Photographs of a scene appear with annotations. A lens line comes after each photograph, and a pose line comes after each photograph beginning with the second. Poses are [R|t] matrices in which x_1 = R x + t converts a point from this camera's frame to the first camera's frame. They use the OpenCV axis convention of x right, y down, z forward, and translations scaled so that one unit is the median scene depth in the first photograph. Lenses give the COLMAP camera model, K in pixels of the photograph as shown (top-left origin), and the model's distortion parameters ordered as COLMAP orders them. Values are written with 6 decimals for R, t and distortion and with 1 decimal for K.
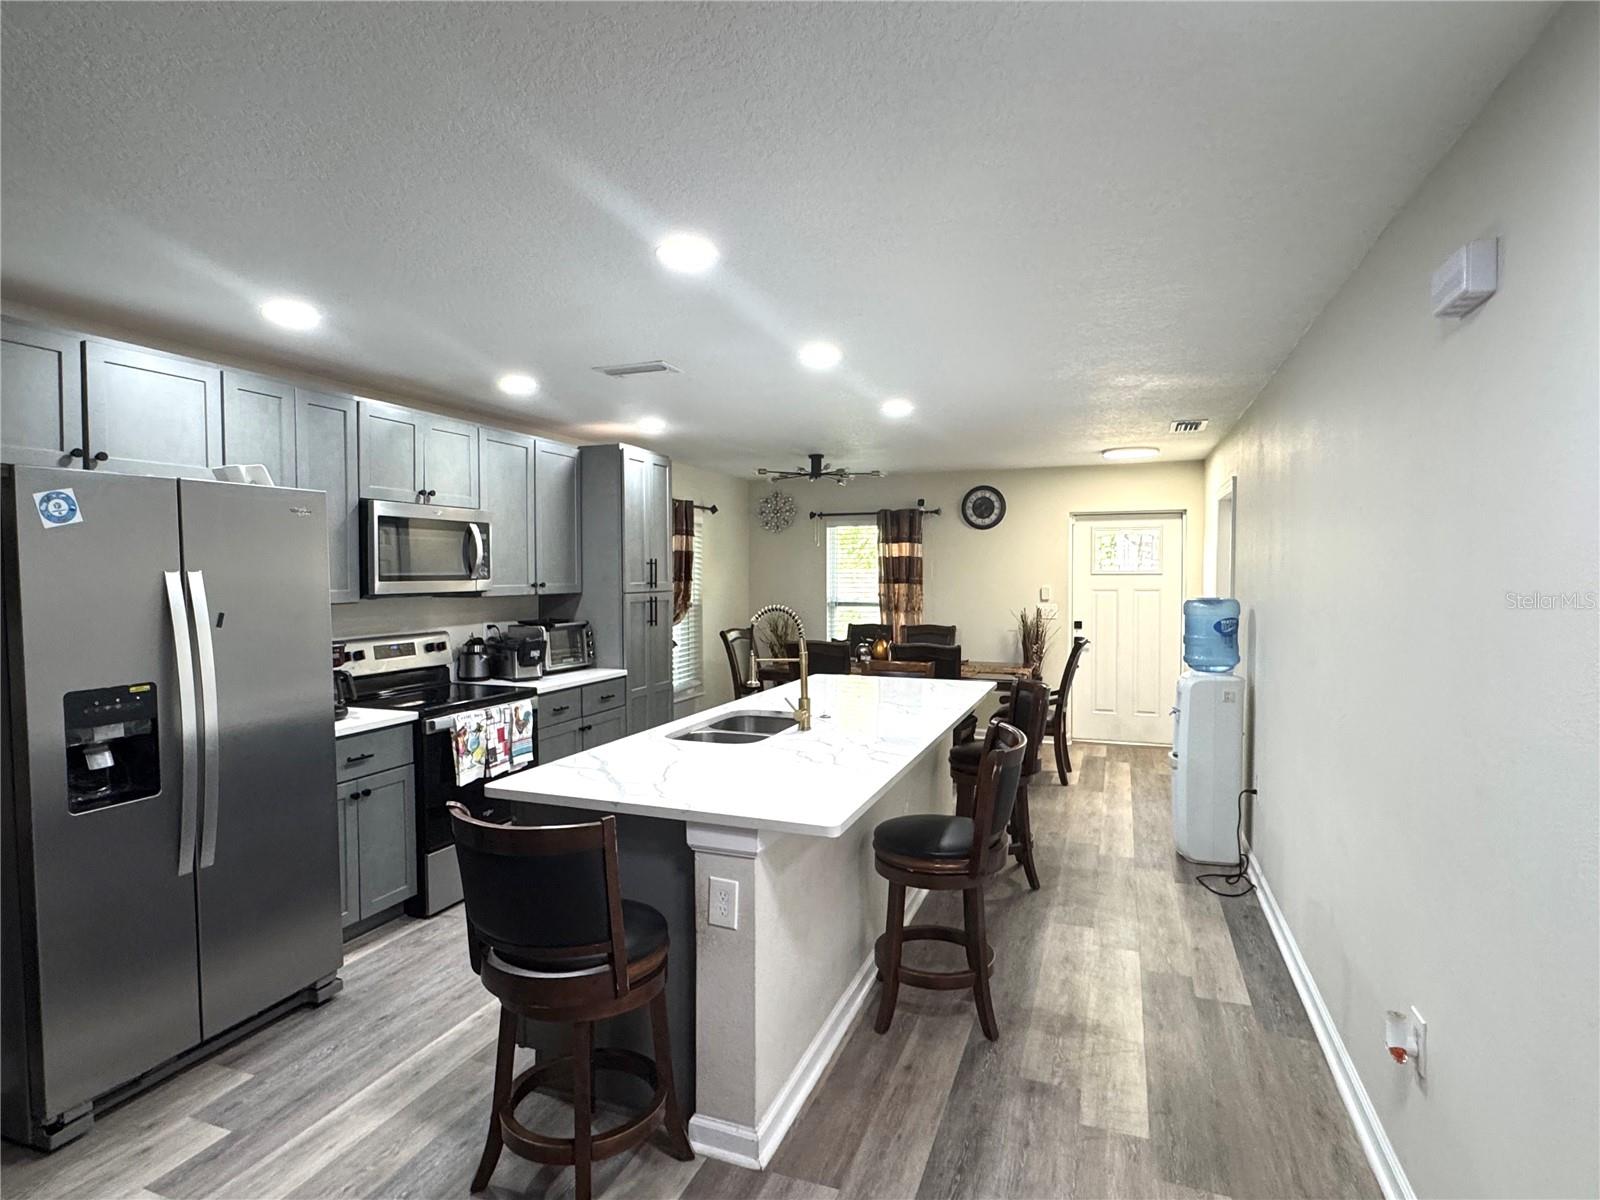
lens RADIAL K [[833.6, 0, 803.8], [0, 833.6, 598.9], [0, 0, 1]] dist [-0.004605, -0.000123]
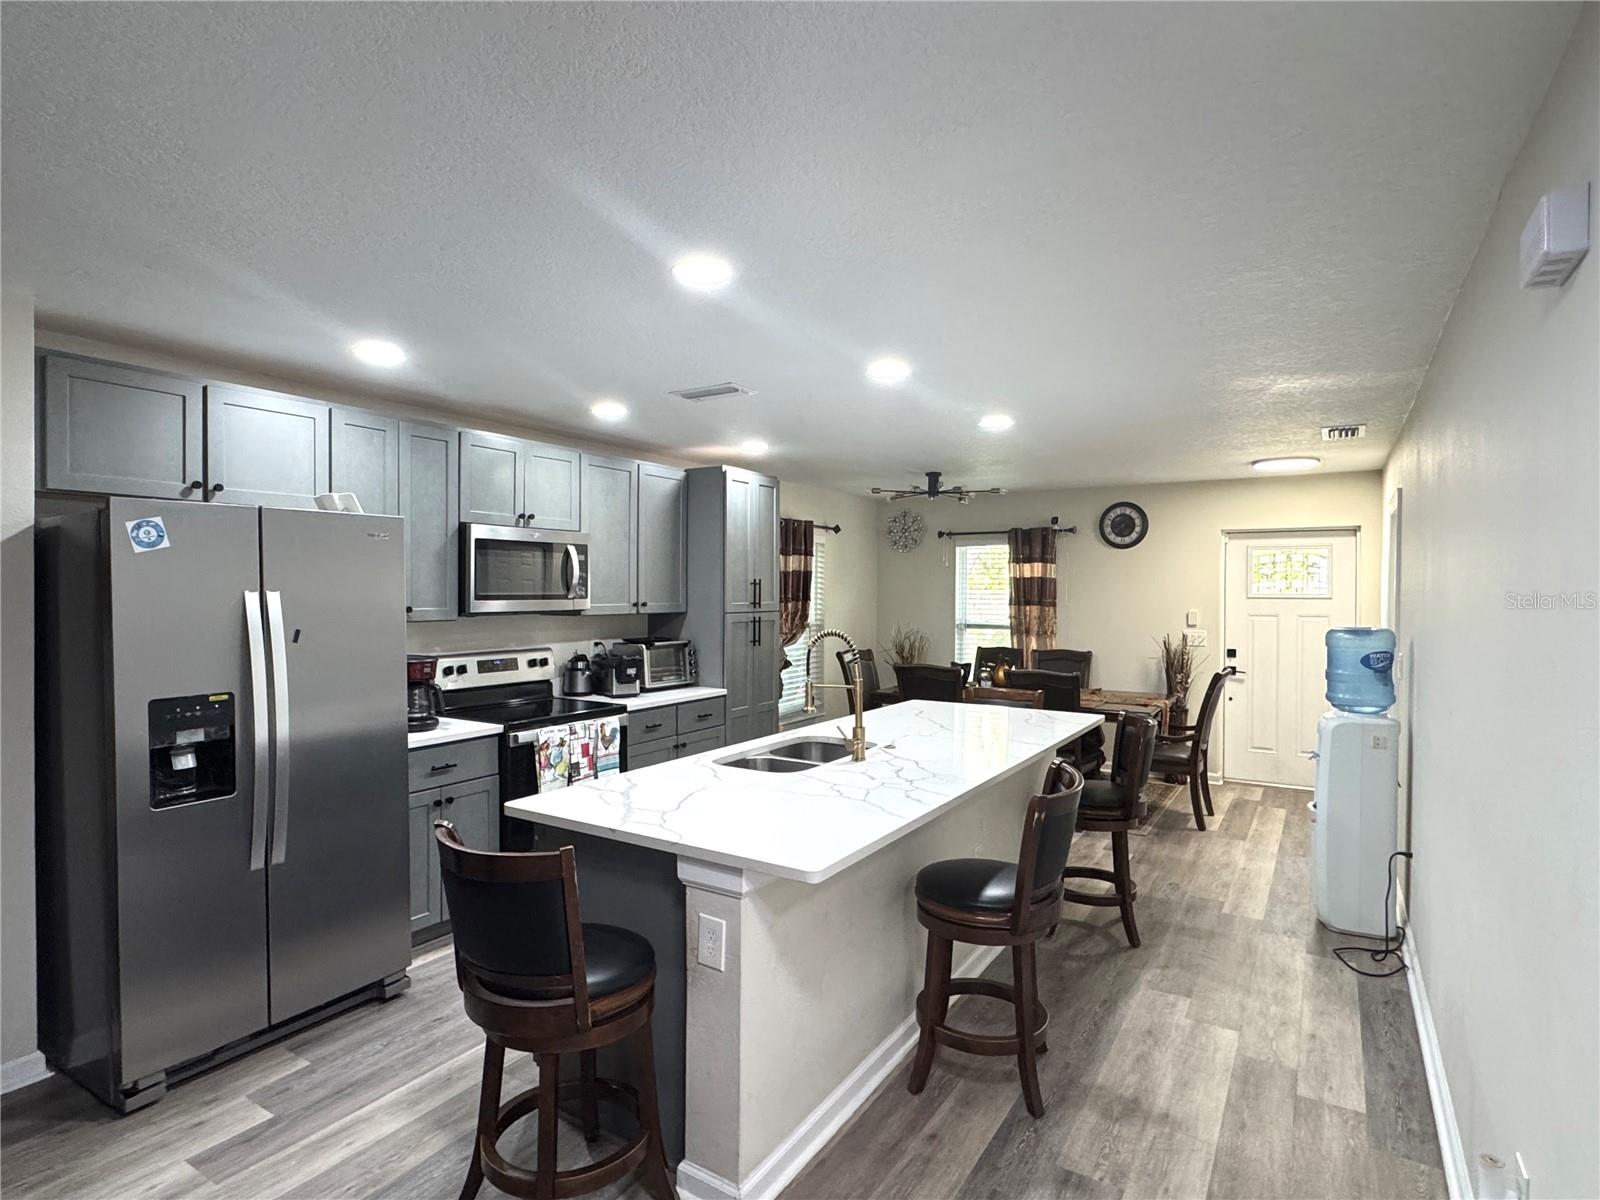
lens RADIAL K [[833.6, 0, 799.4], [0, 833.6, 600.7], [0, 0, 1]] dist [-0.004605, -0.000123]
pose [[0.981214, 0.009662, -0.192682, 0.126992], [-0.013546, 0.999731, -0.018847, -0.007737], [0.192448, 0.021103, 0.981080, 0.048591]]
